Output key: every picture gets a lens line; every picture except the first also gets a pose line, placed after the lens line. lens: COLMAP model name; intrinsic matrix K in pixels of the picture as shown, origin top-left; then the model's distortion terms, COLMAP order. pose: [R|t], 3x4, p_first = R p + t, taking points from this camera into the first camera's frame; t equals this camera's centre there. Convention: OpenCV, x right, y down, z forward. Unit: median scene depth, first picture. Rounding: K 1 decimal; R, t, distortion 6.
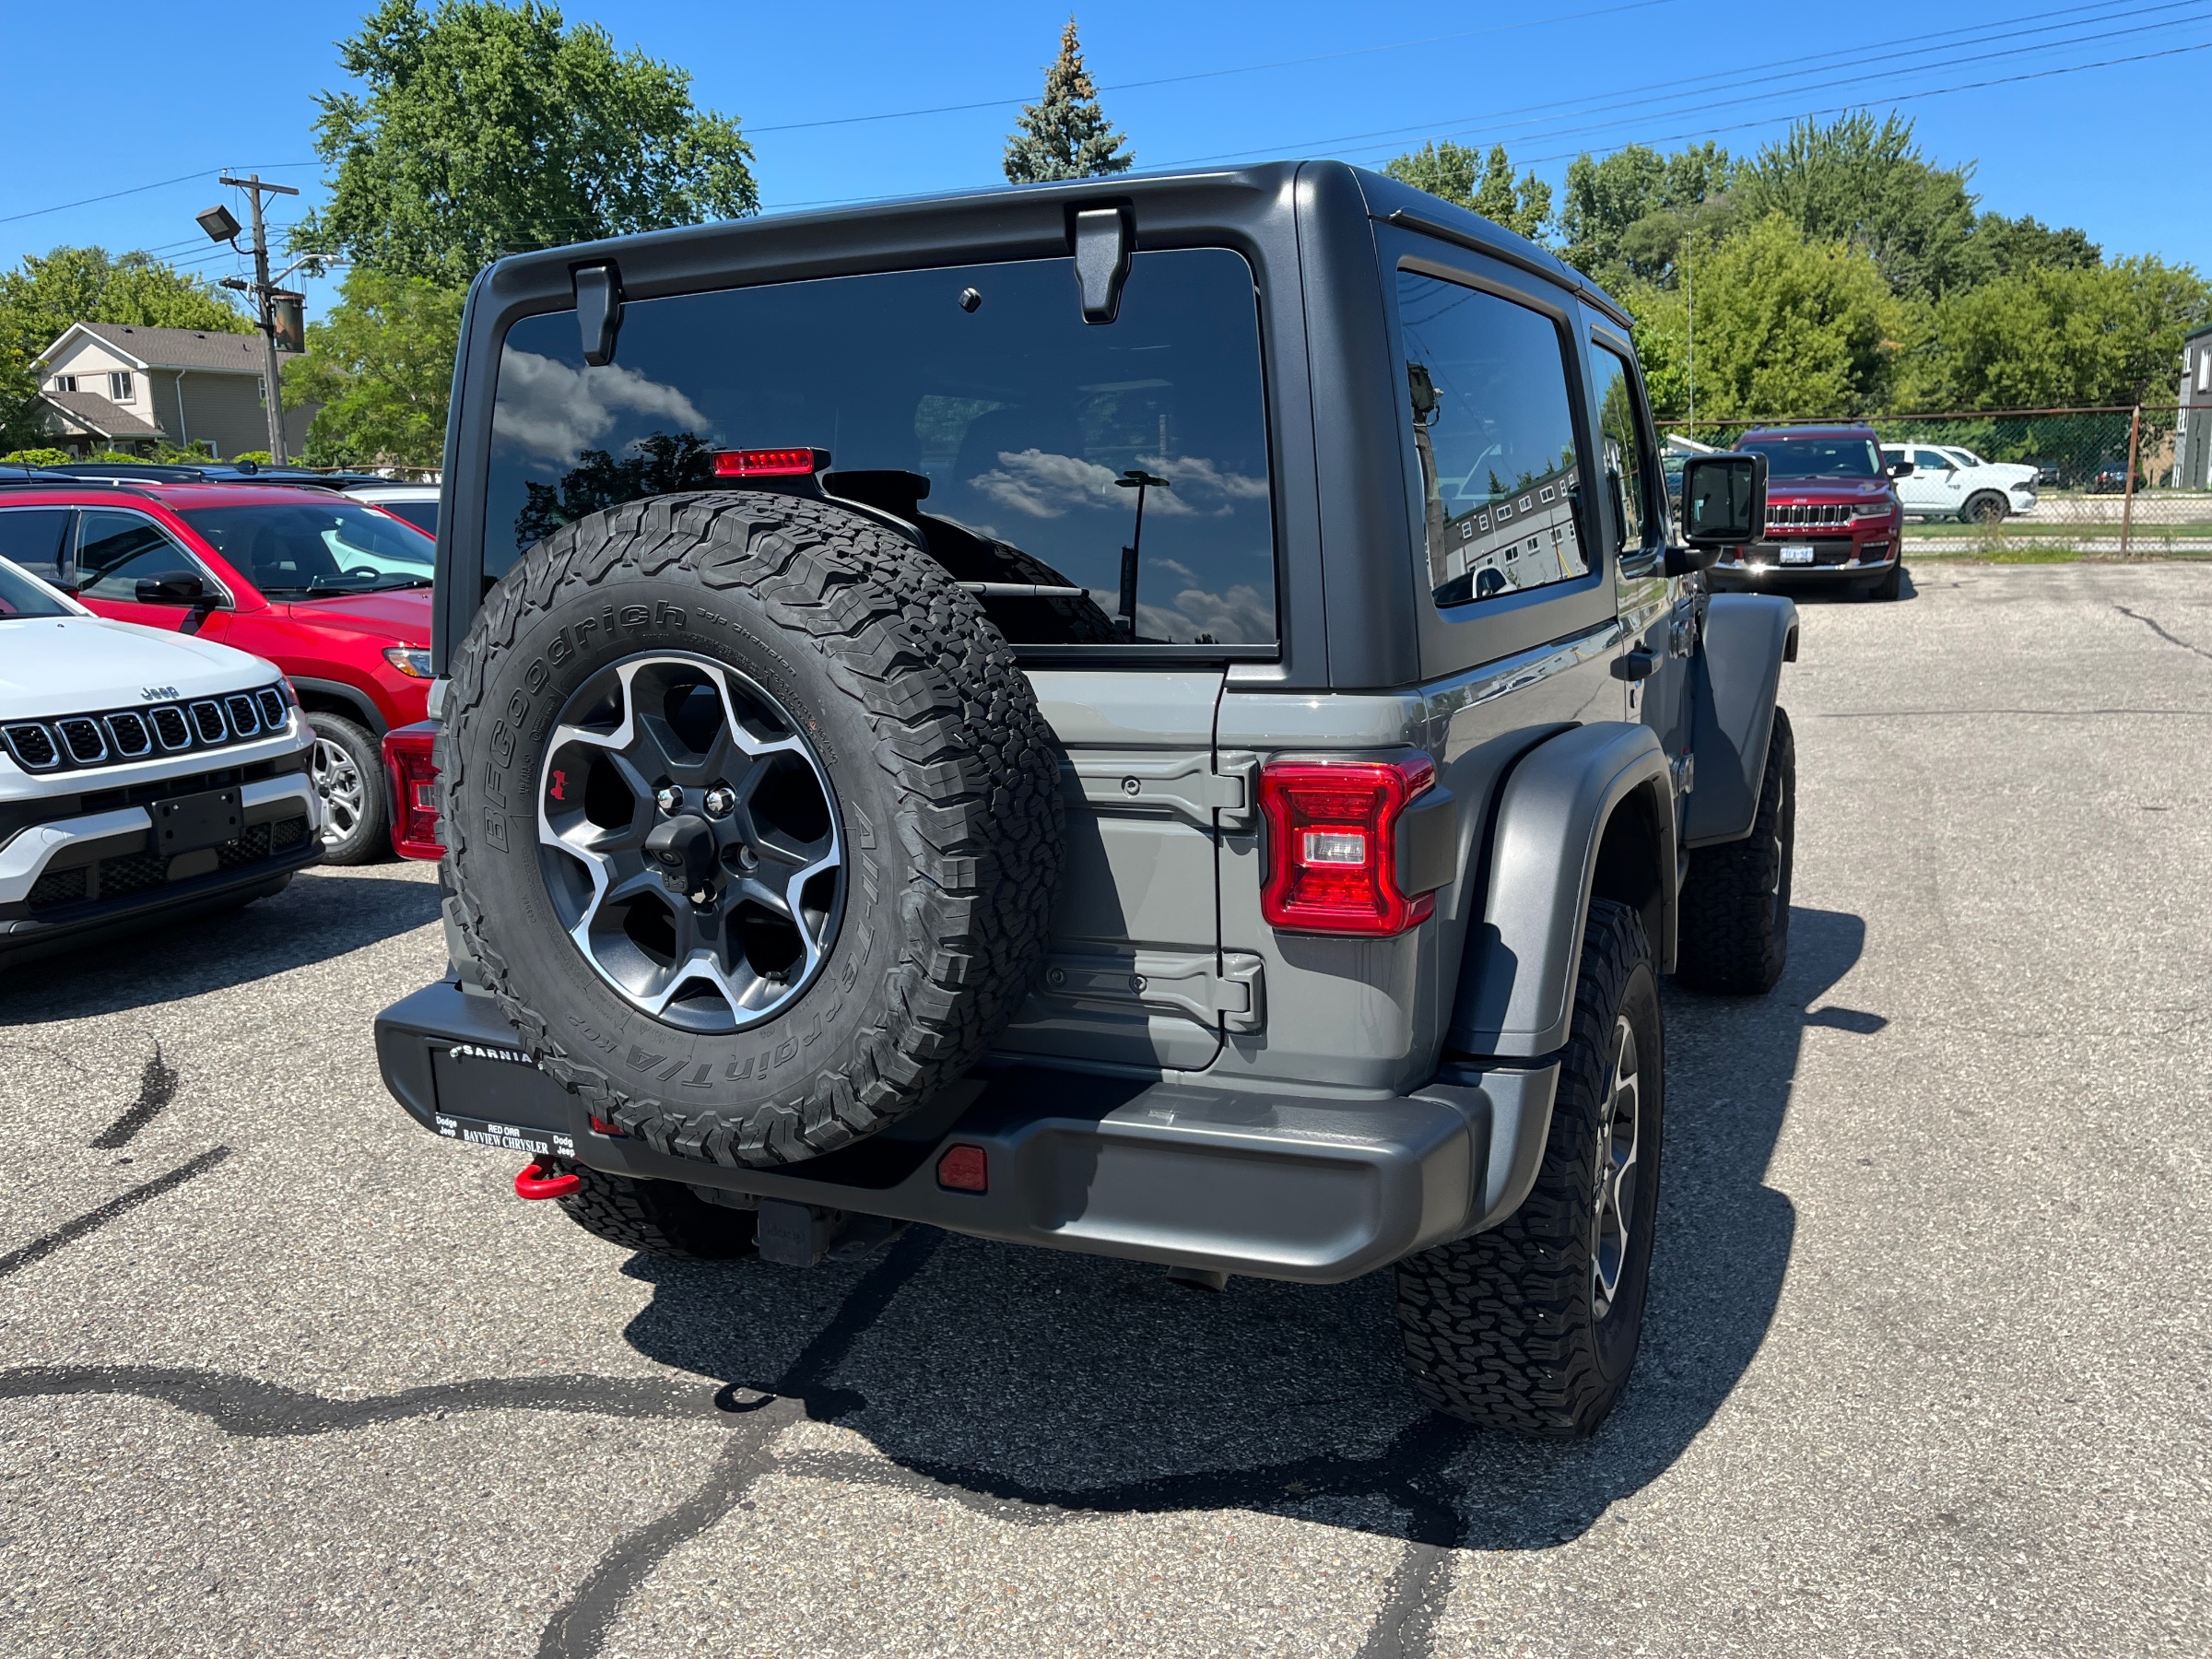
lens RADIAL K [[1740.1, 0, 1116.8], [0, 1740.1, 845.7], [0, 0, 1]] dist [0.074259, -0.091224]
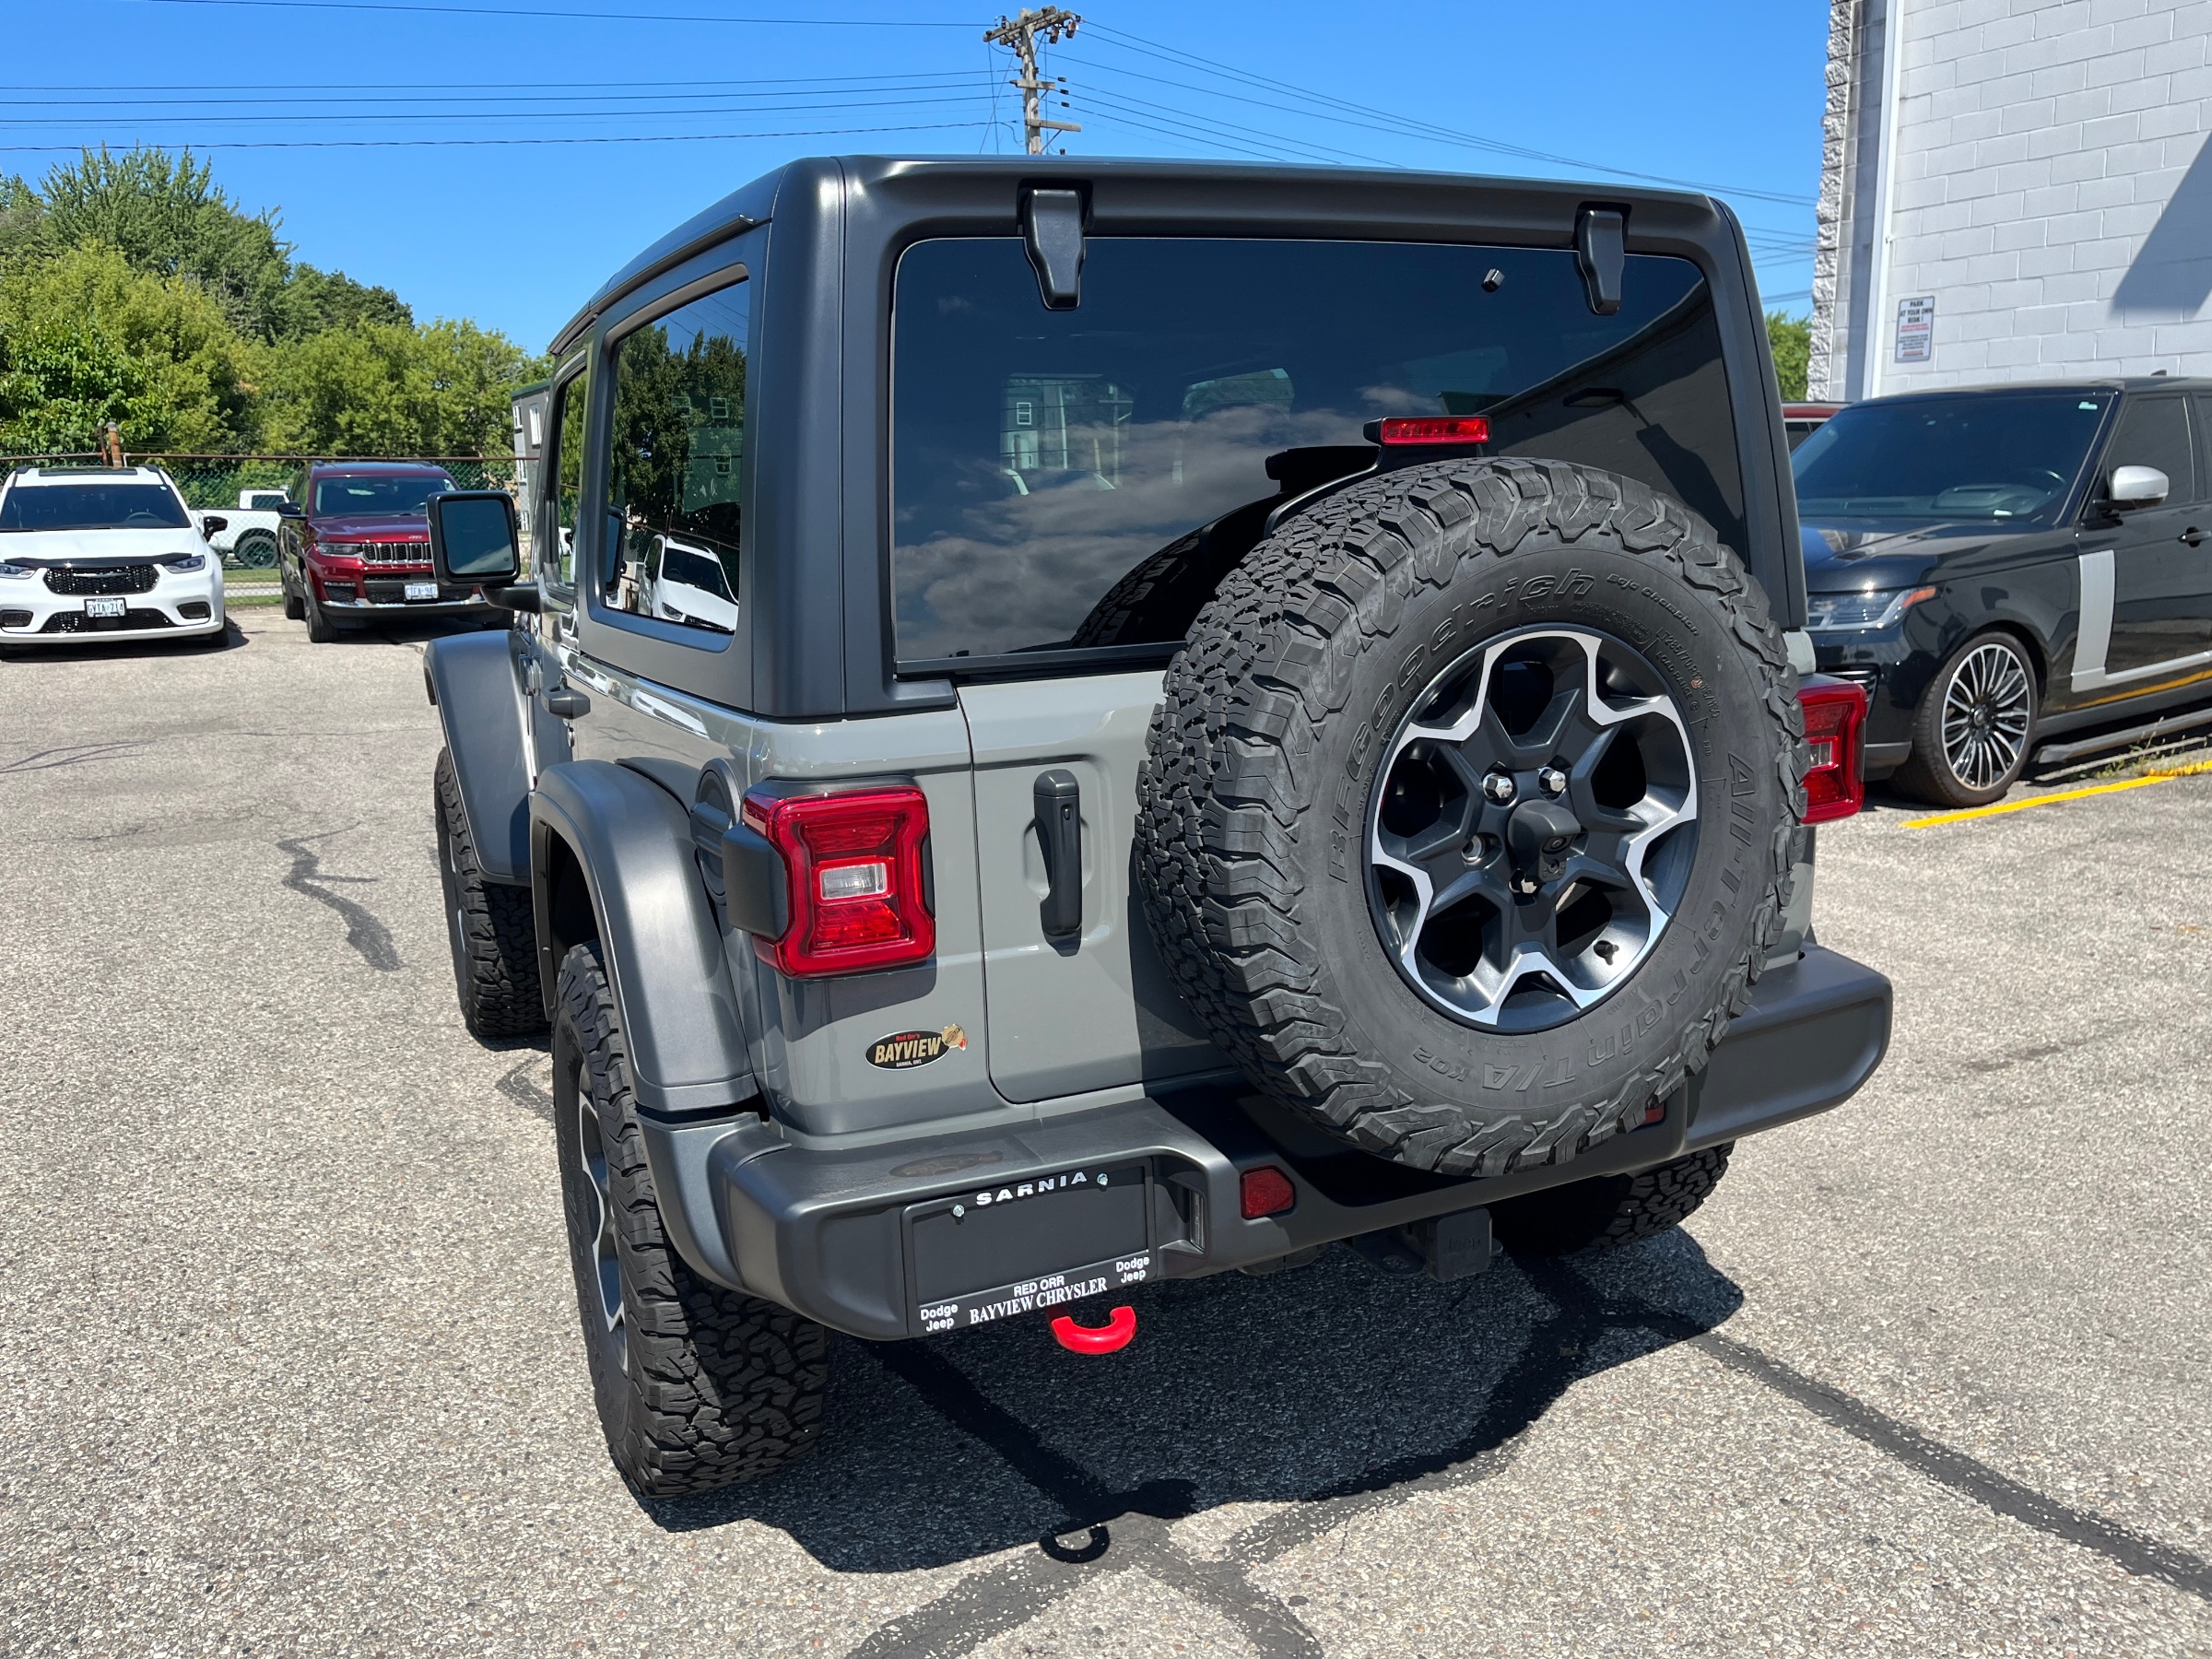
lens RADIAL K [[1740.1, 0, 1116.8], [0, 1740.1, 845.7], [0, 0, 1]] dist [0.074259, -0.091224]
pose [[0.622694, -0.146119, 0.768701, -0.062040], [0.166115, 0.984702, 0.052614, -0.004472], [-0.764629, 0.094930, 0.637440, 0.032021]]
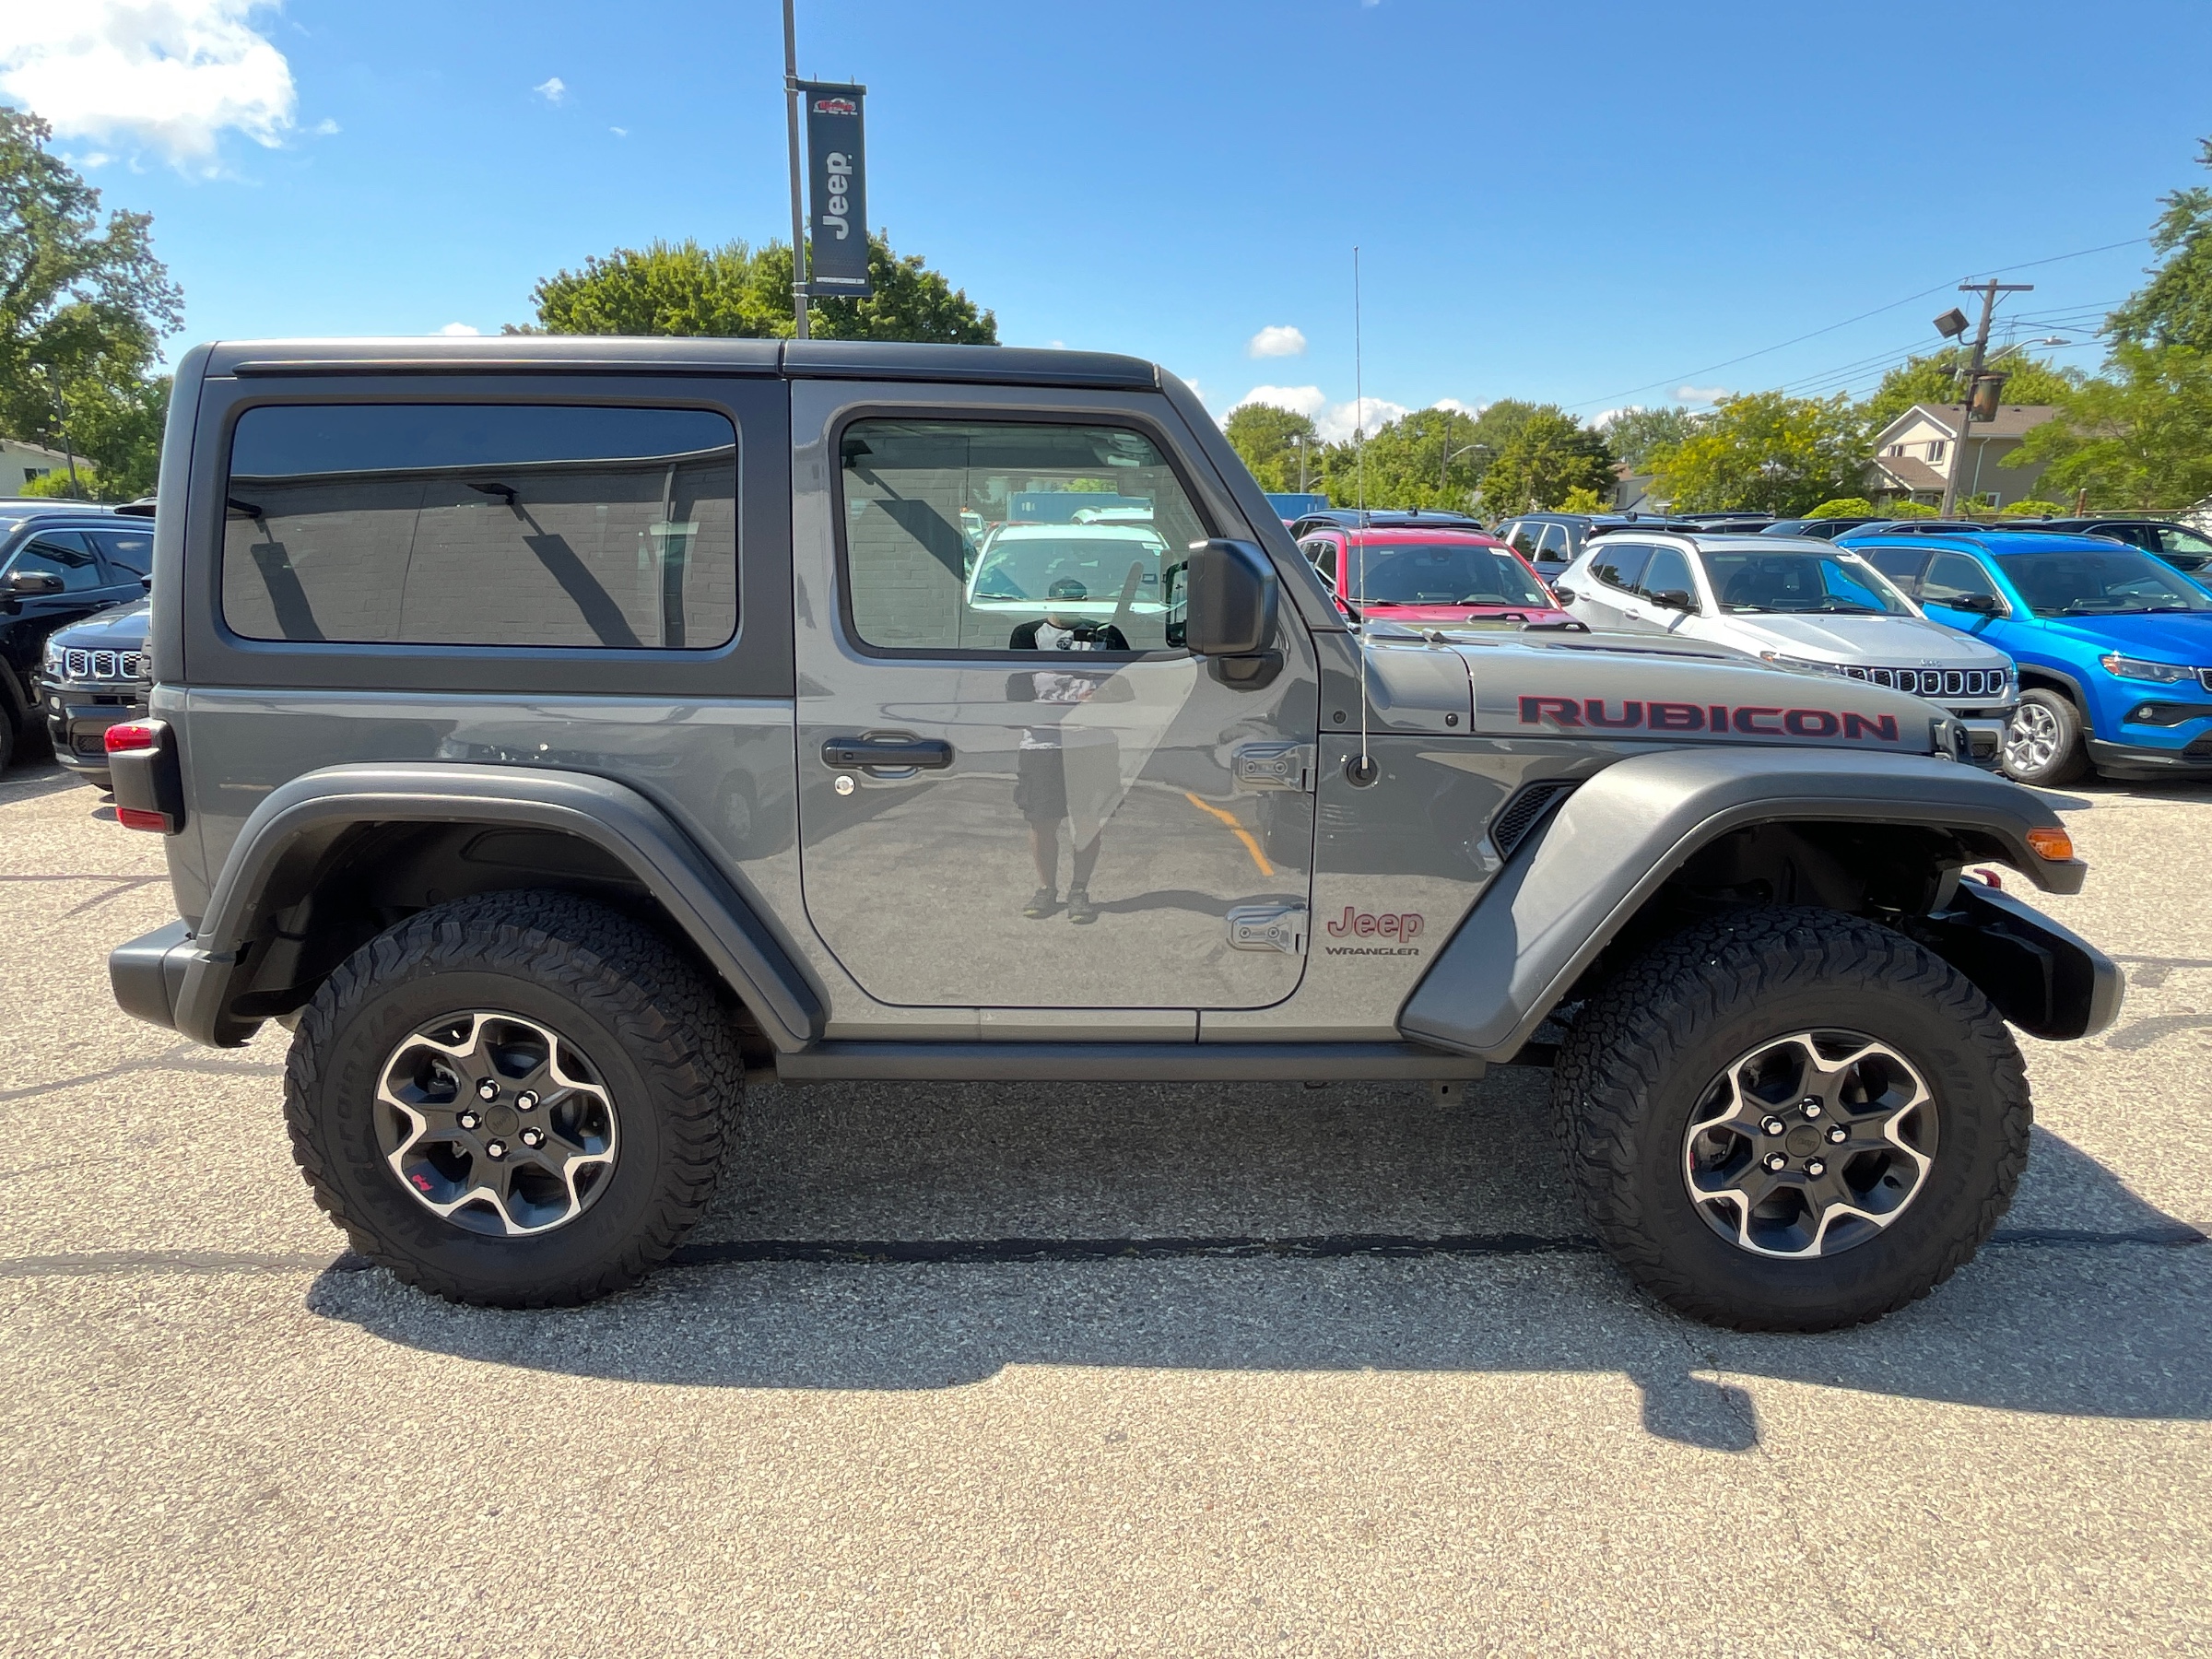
lens RADIAL K [[1229.8, 0, 1106.0], [0, 1229.8, 829.5], [0, 0, 1]] dist [-0.002676, -0.001648]
pose [[0.402827, 0.243233, -0.882365, 0.079835], [-0.204722, 0.963562, 0.172154, -0.016794], [0.892087, 0.111292, 0.437944, 0.068381]]
